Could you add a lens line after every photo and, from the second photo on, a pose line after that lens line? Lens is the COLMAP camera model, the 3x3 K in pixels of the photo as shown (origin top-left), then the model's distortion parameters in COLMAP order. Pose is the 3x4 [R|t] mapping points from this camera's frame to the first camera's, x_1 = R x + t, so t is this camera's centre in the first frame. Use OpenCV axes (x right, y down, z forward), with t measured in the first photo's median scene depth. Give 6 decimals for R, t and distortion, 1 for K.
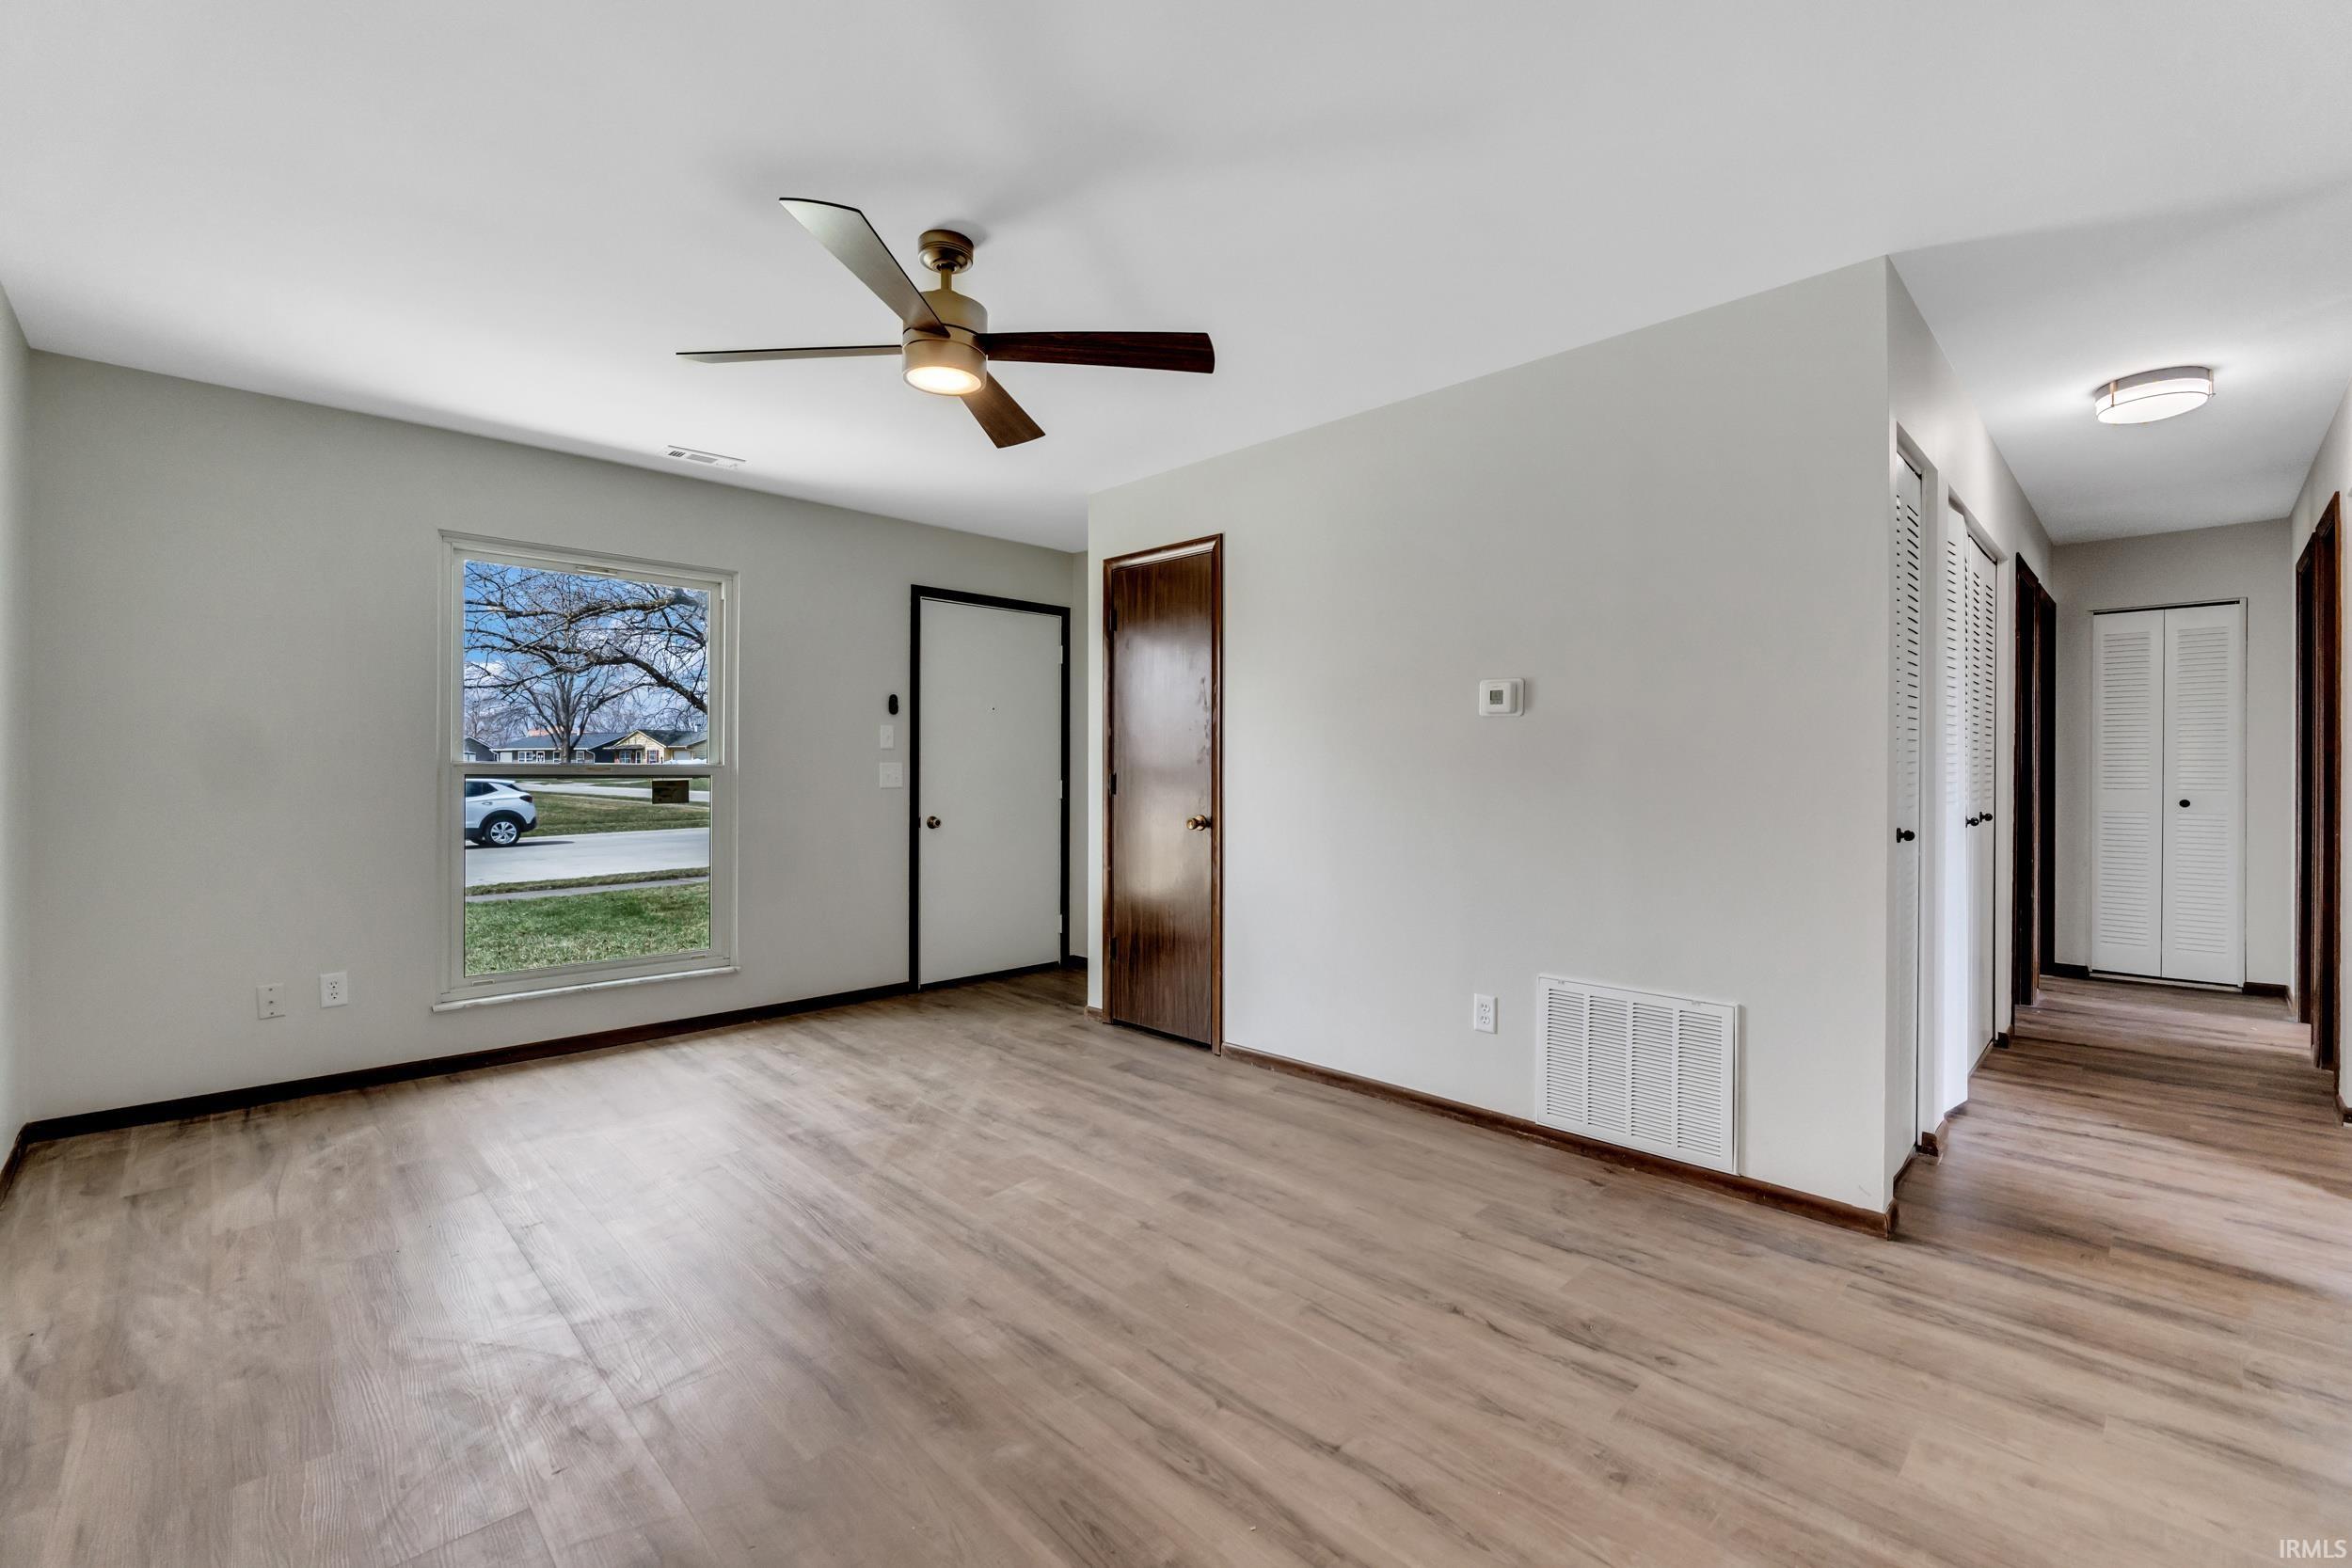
lens RADIAL K [[995.6, 0, 1167.9], [0, 995.6, 781.2], [0, 0, 1]] dist [-0.006231, -0.000128]
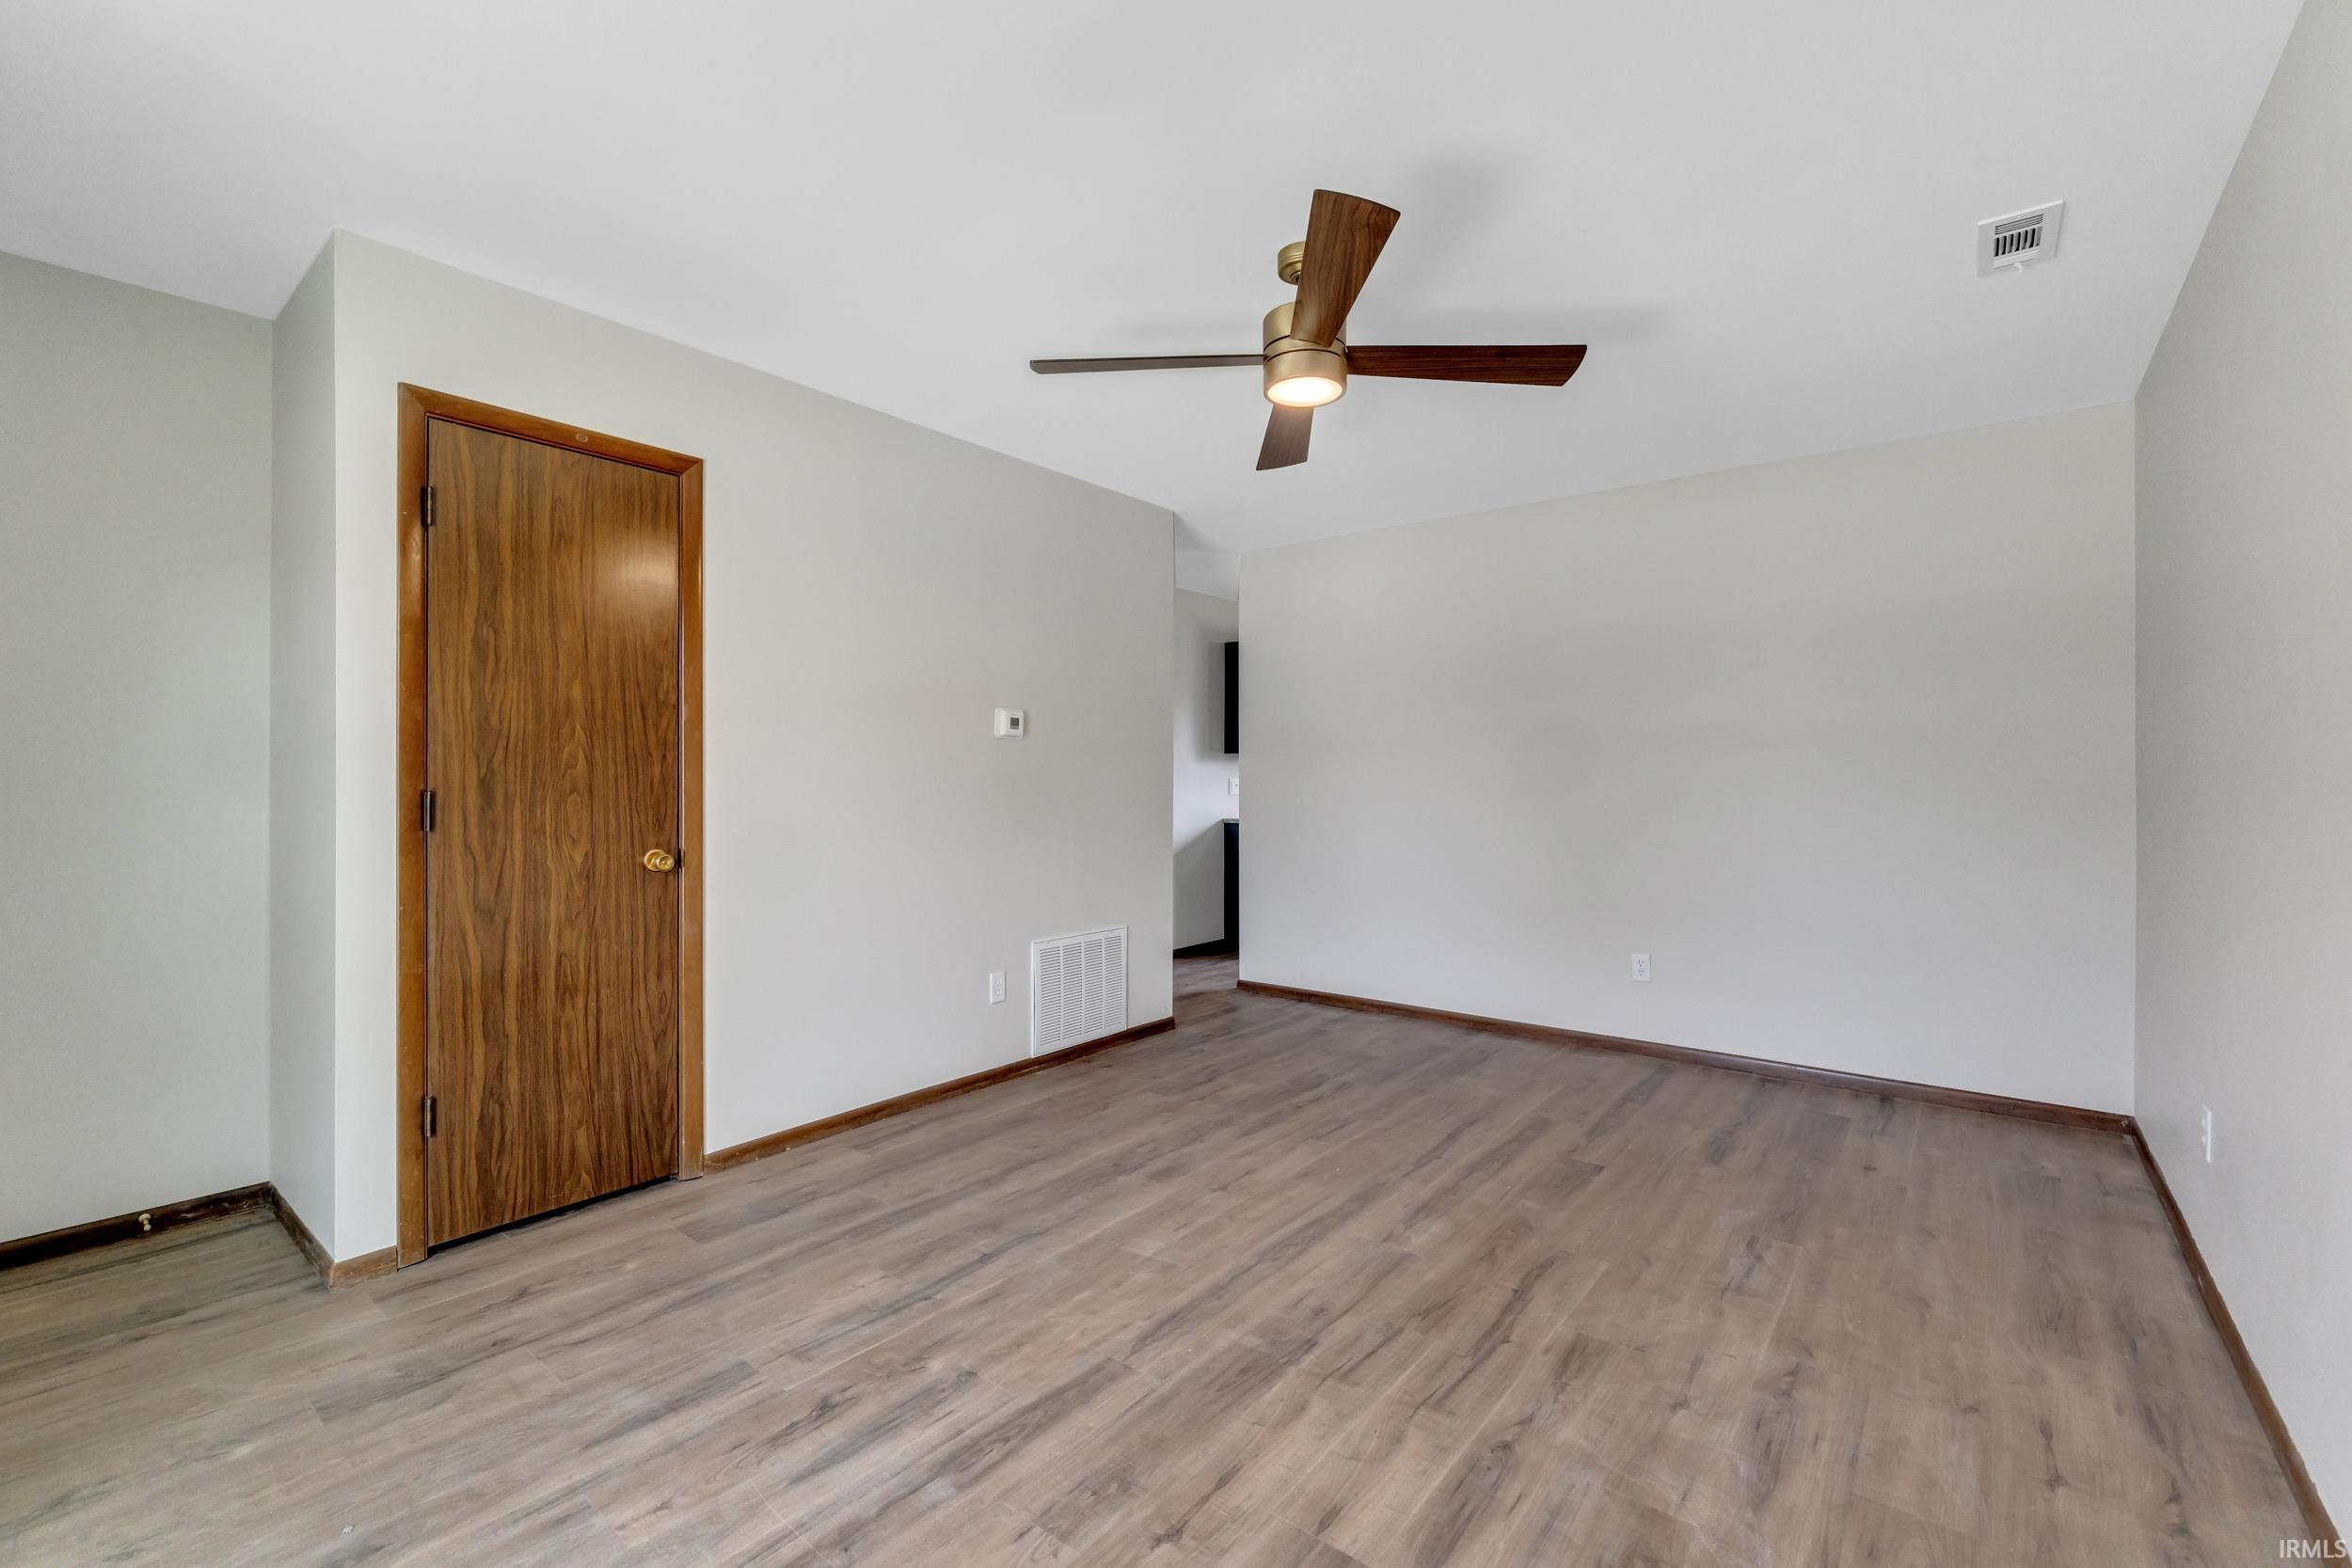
lens RADIAL K [[1005.8, 0, 1176.0], [0, 1005.8, 784.0], [0, 0, 1]] dist [-0.002897, -0.000158]
pose [[-0.127821, -0.003948, 0.991789, -0.922430], [0.009905, 0.999937, 0.005257, -0.014019], [-0.991748, 0.010496, -0.127774, 0.961423]]
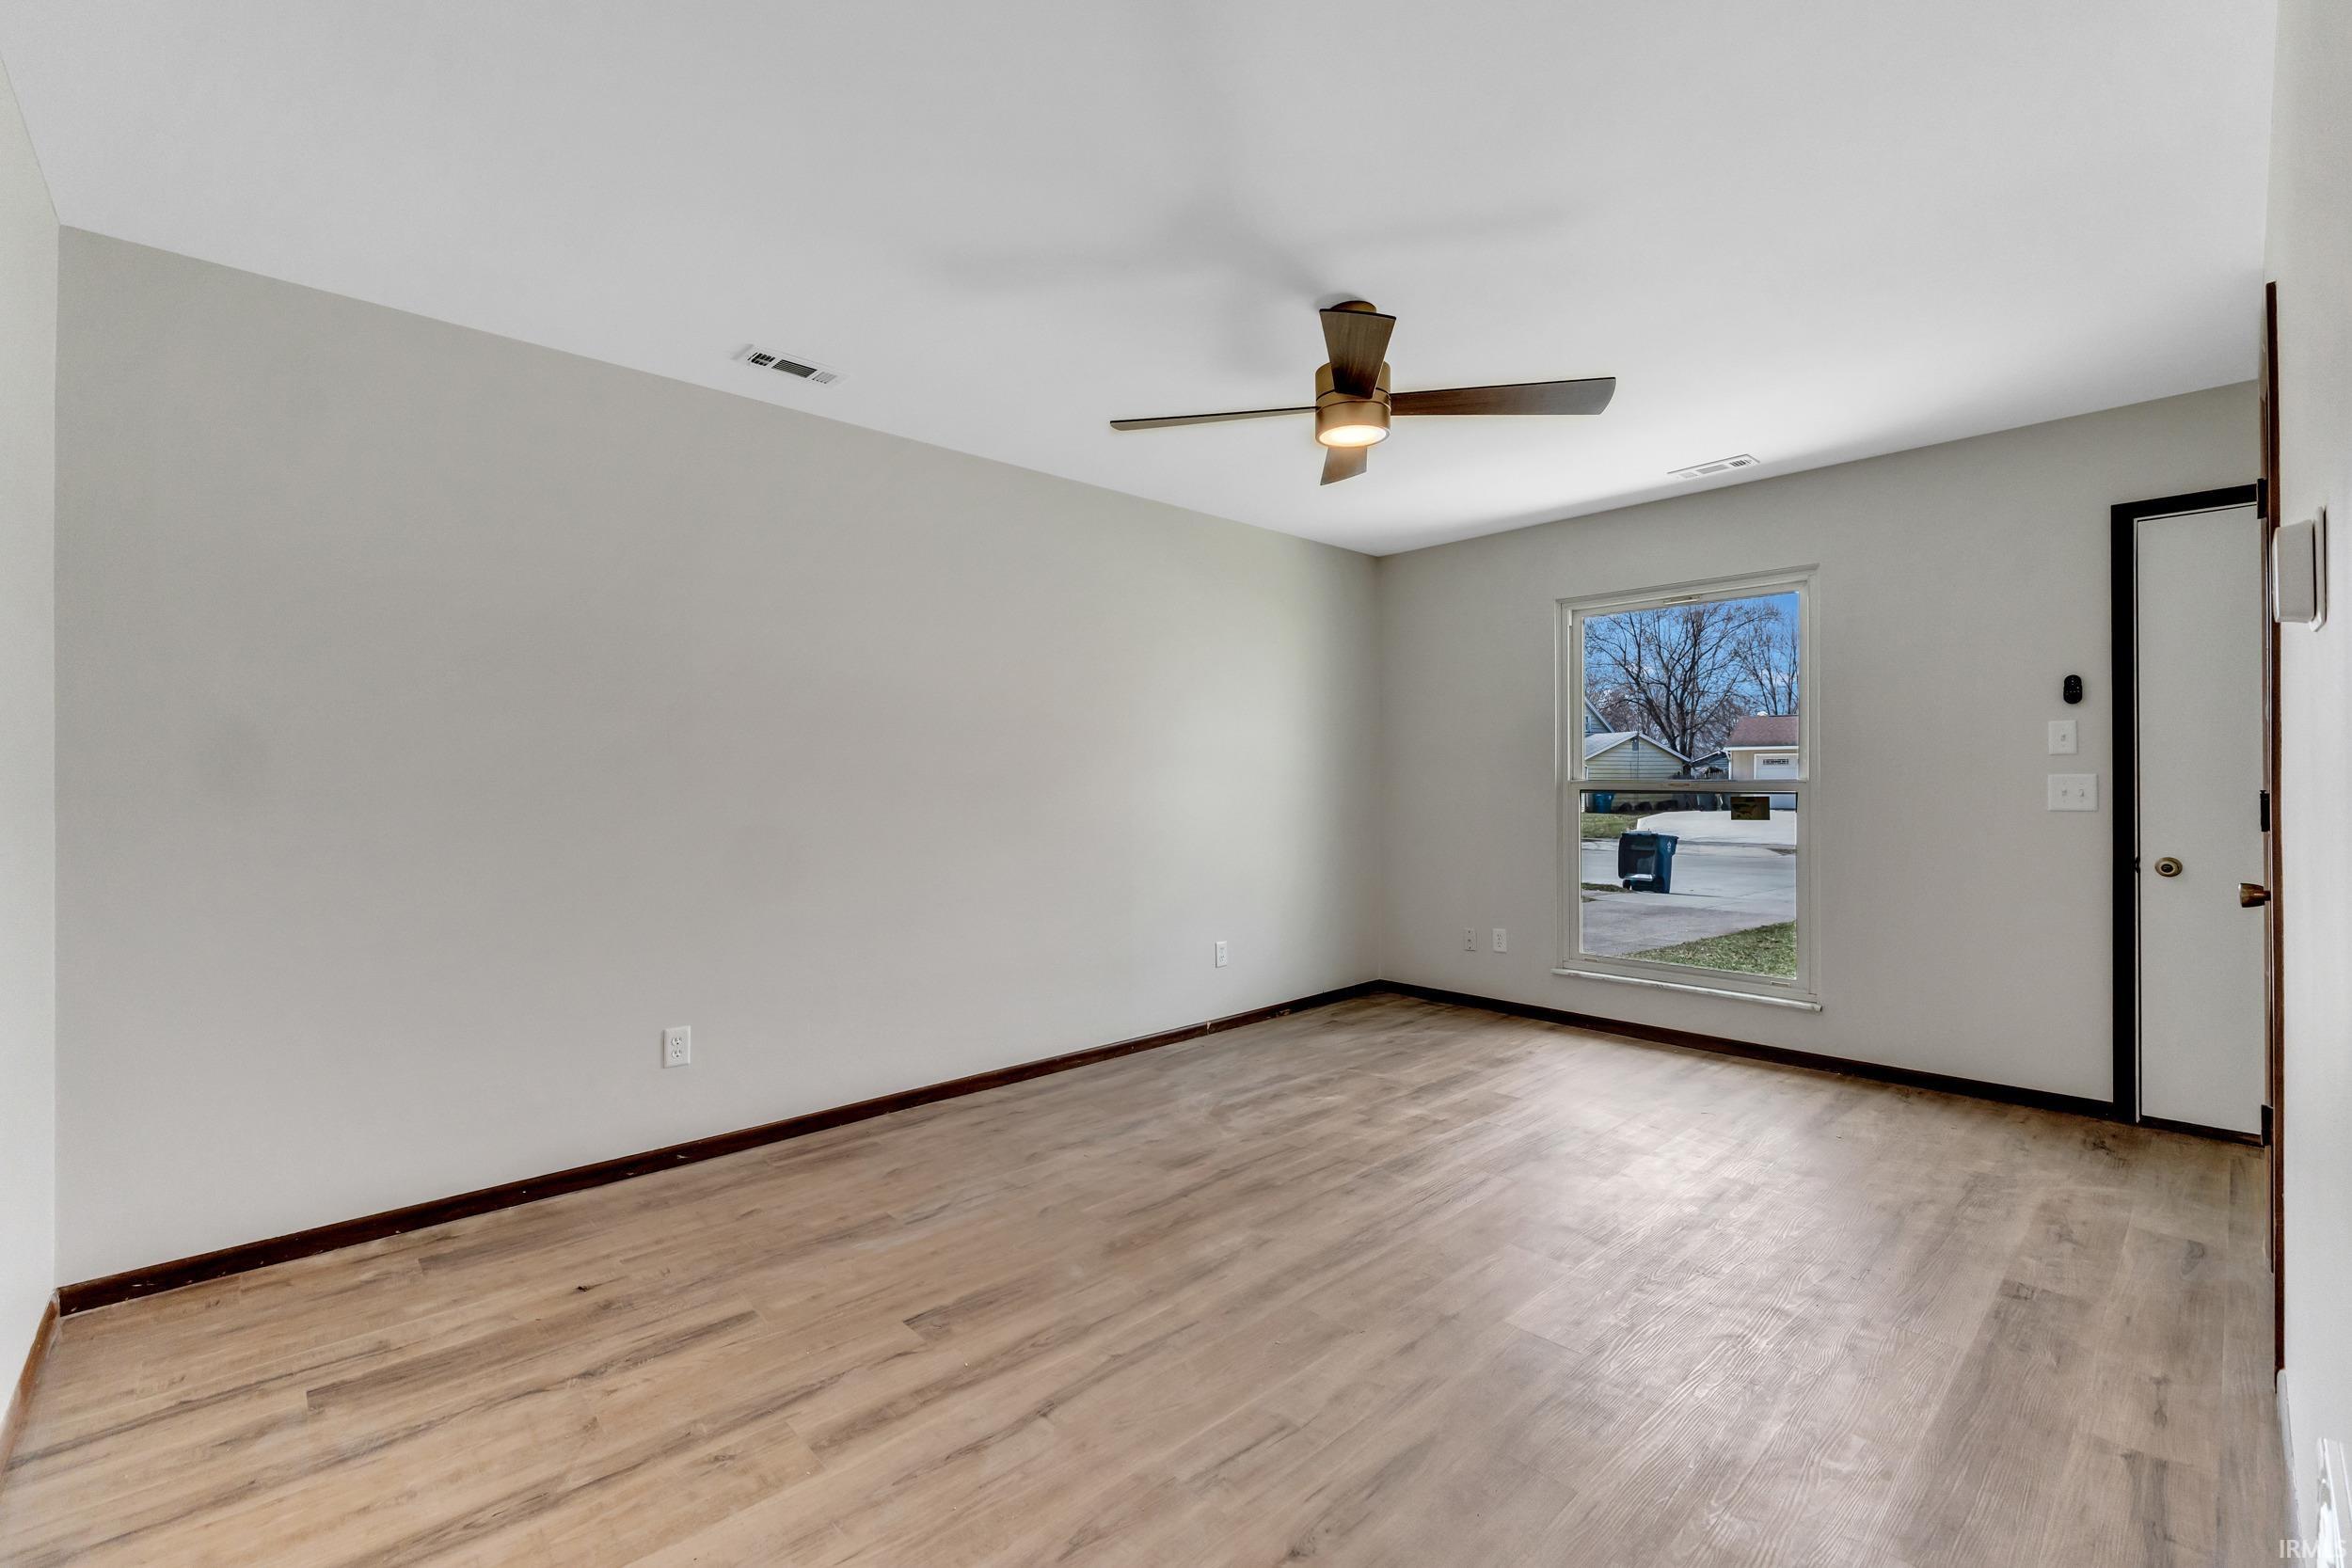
lens RADIAL K [[995.6, 0, 1167.9], [0, 995.6, 781.2], [0, 0, 1]] dist [-0.006231, -0.000128]
pose [[-0.021869, -0.004283, -0.999752, 0.680354], [-0.007666, 0.999962, -0.004117, -0.009432], [0.999731, 0.007574, -0.021901, 0.625662]]
